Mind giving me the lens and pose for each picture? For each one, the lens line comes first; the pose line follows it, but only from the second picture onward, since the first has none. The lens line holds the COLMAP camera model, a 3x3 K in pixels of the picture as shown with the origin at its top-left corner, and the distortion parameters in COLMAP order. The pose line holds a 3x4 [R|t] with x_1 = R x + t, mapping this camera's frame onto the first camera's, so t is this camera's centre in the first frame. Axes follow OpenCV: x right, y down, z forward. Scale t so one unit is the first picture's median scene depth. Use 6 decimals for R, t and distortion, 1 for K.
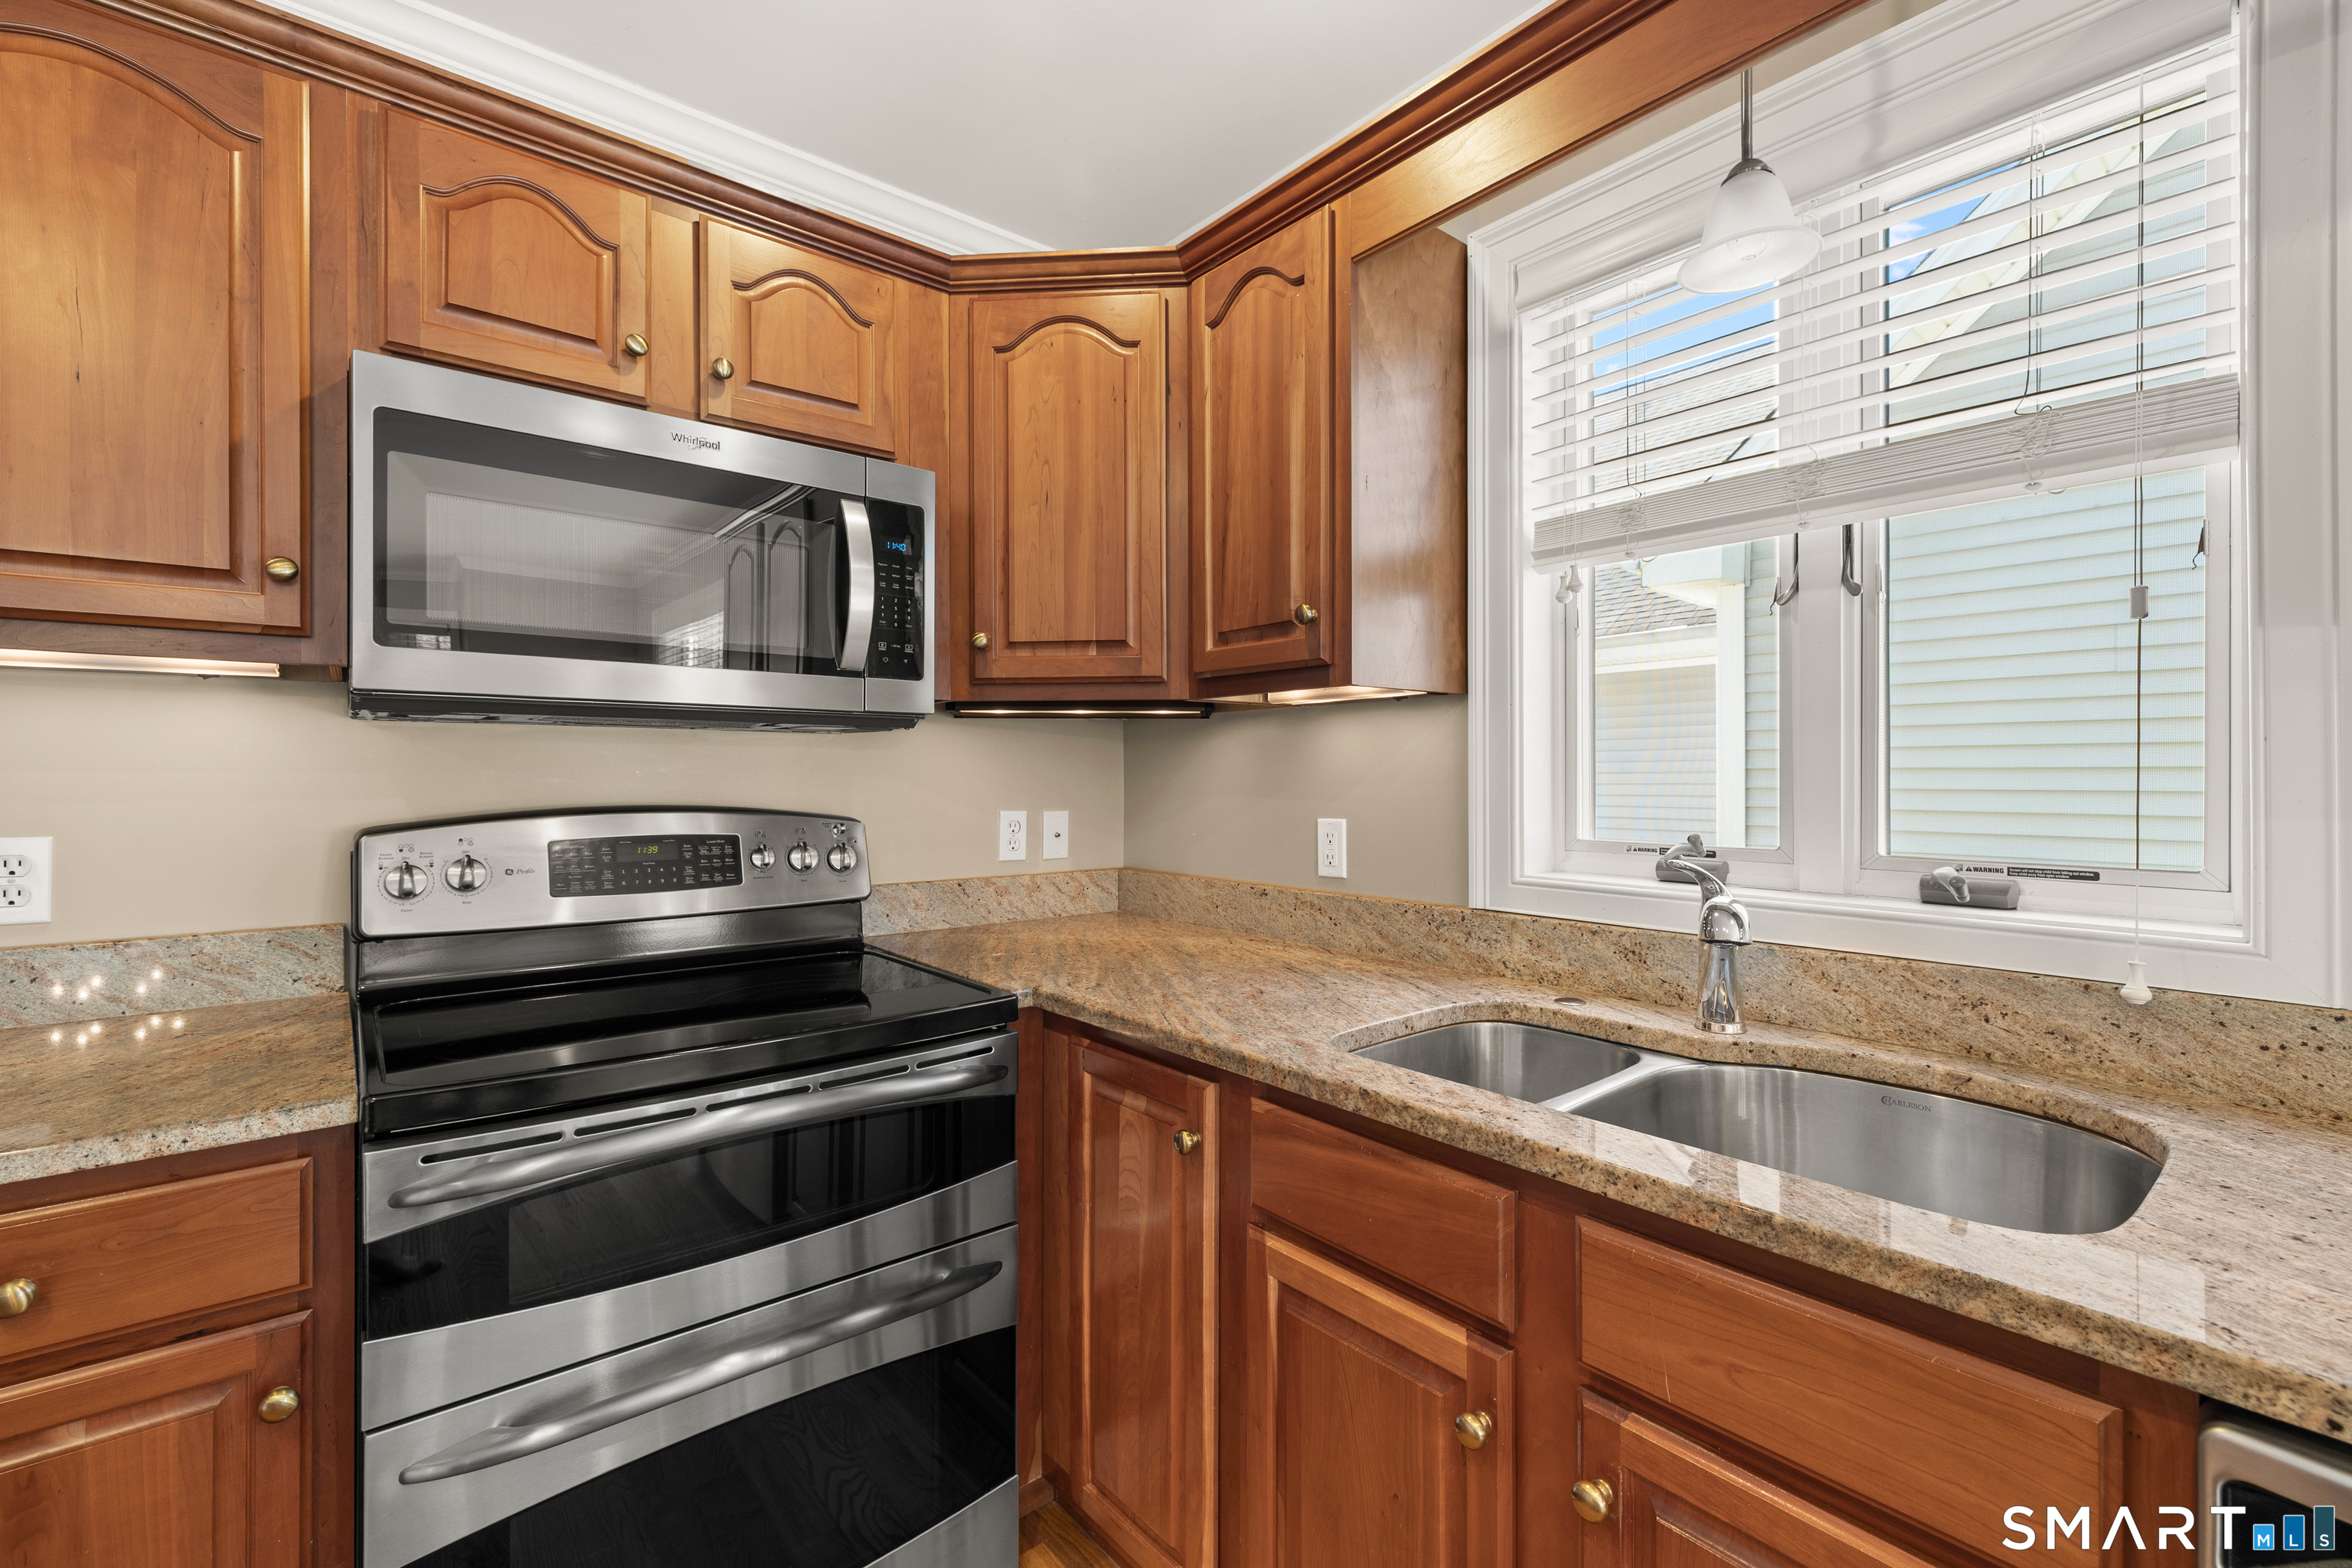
lens RADIAL K [[993.8, 0, 1192.1], [0, 993.8, 773.9], [0, 0, 1]] dist [0.001359, 0.000234]
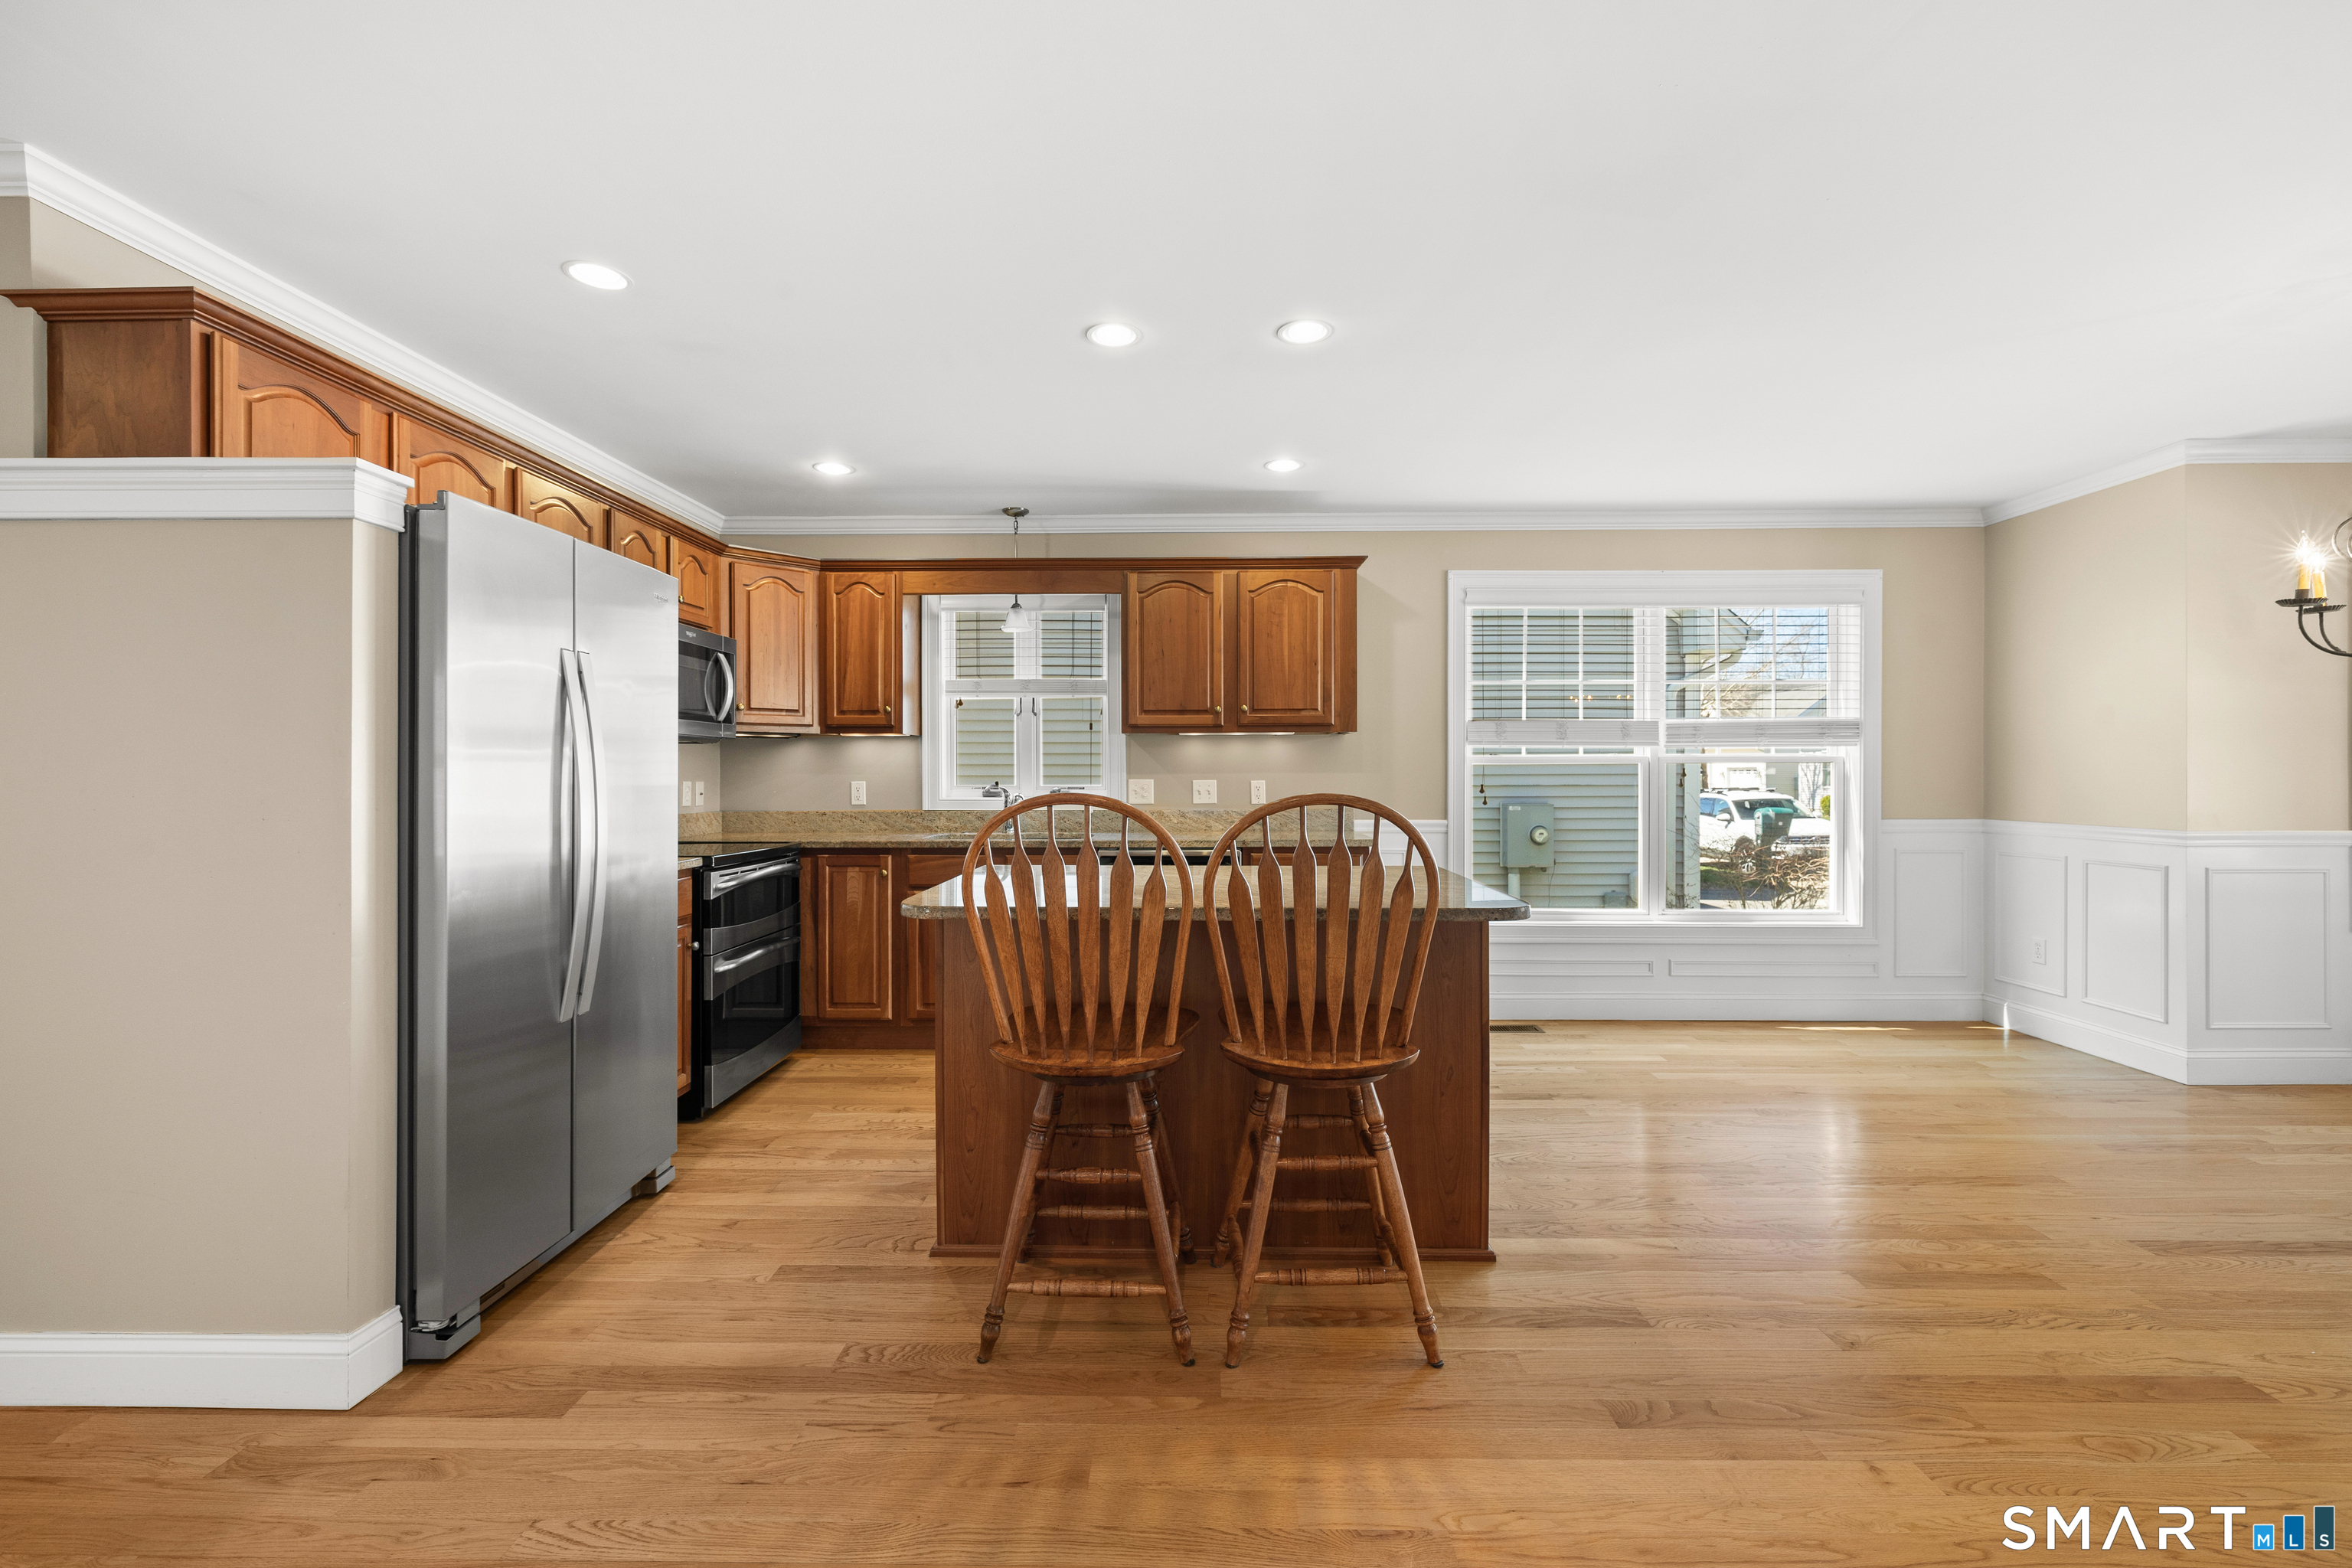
lens RADIAL K [[1001.0, 0, 1183.6], [0, 1001.0, 773.0], [0, 0, 1]] dist [-0.002164, 0.000346]
pose [[0.660765, 0.000586, 0.750592, -1.412567], [-0.001474, 0.999999, 0.000517, 0.024064], [-0.750591, -0.001448, 0.660765, -1.499644]]
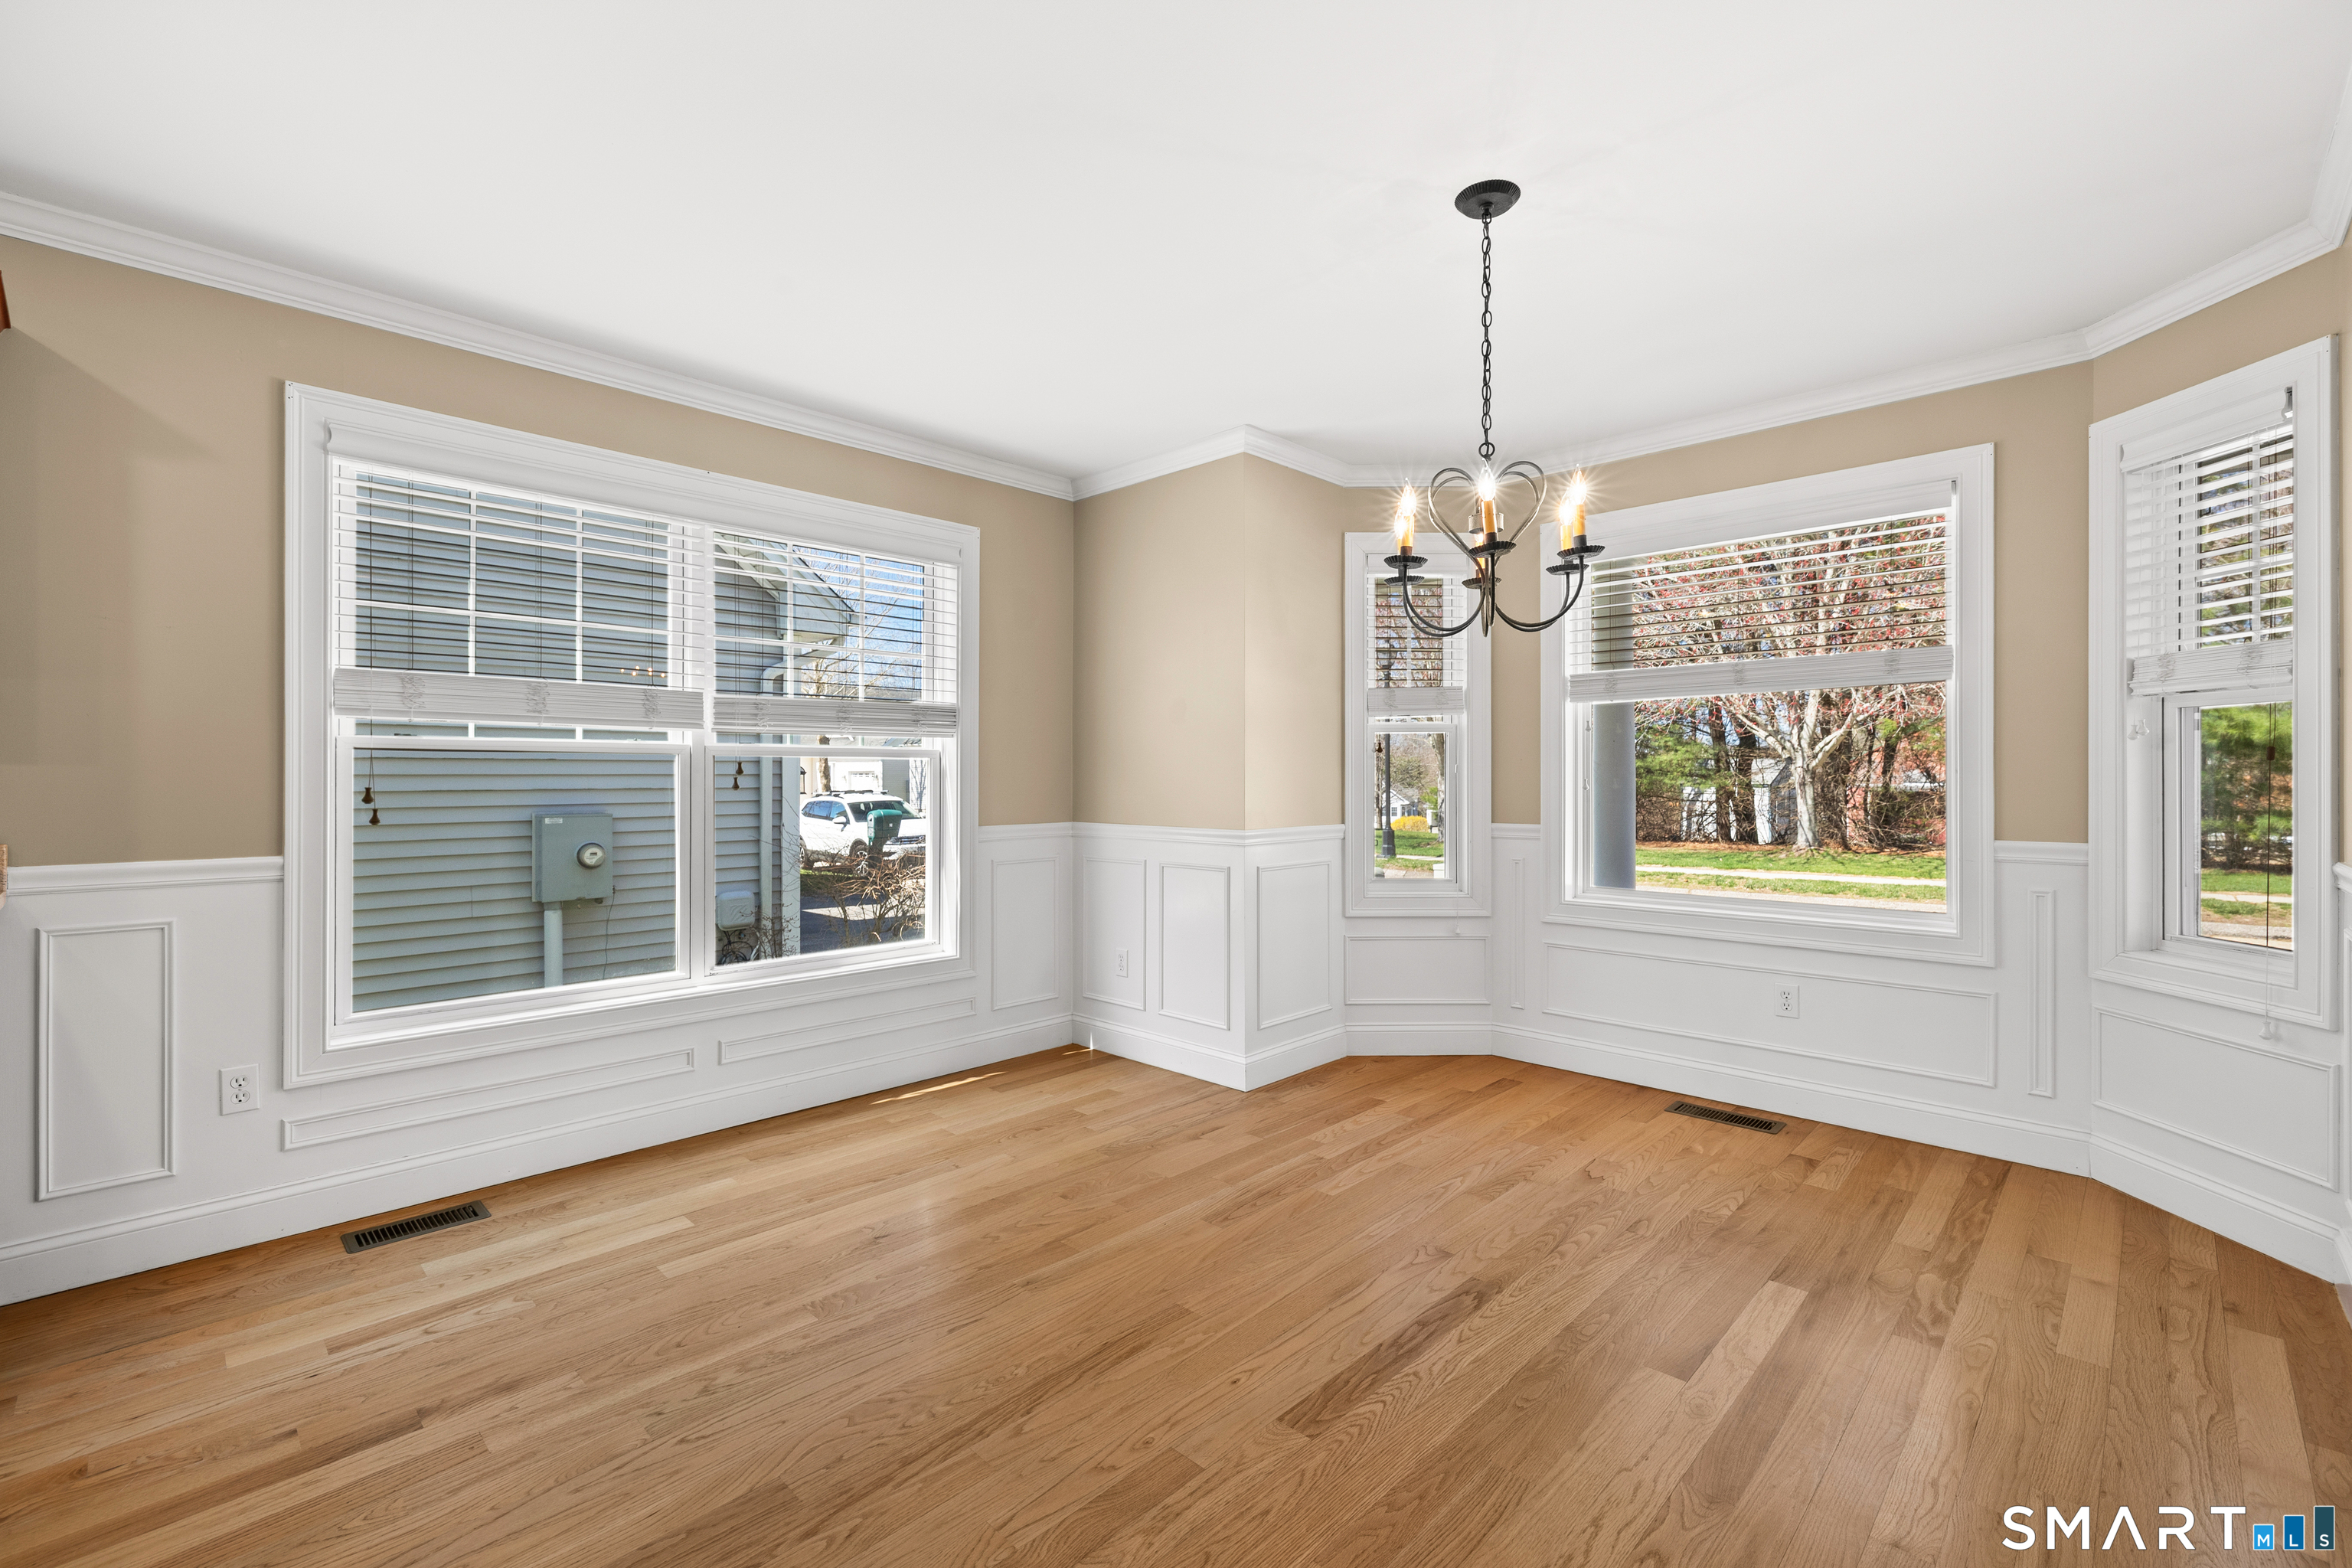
lens RADIAL K [[1002.0, 0, 1185.7], [0, 1002.0, 774.6], [0, 0, 1]] dist [0.000079, 0.000269]
pose [[-0.096269, 0.003066, 0.995351, -0.379771], [-0.002525, 0.999991, -0.003325, 0.039113], [-0.995352, -0.002834, -0.096260, -1.370677]]
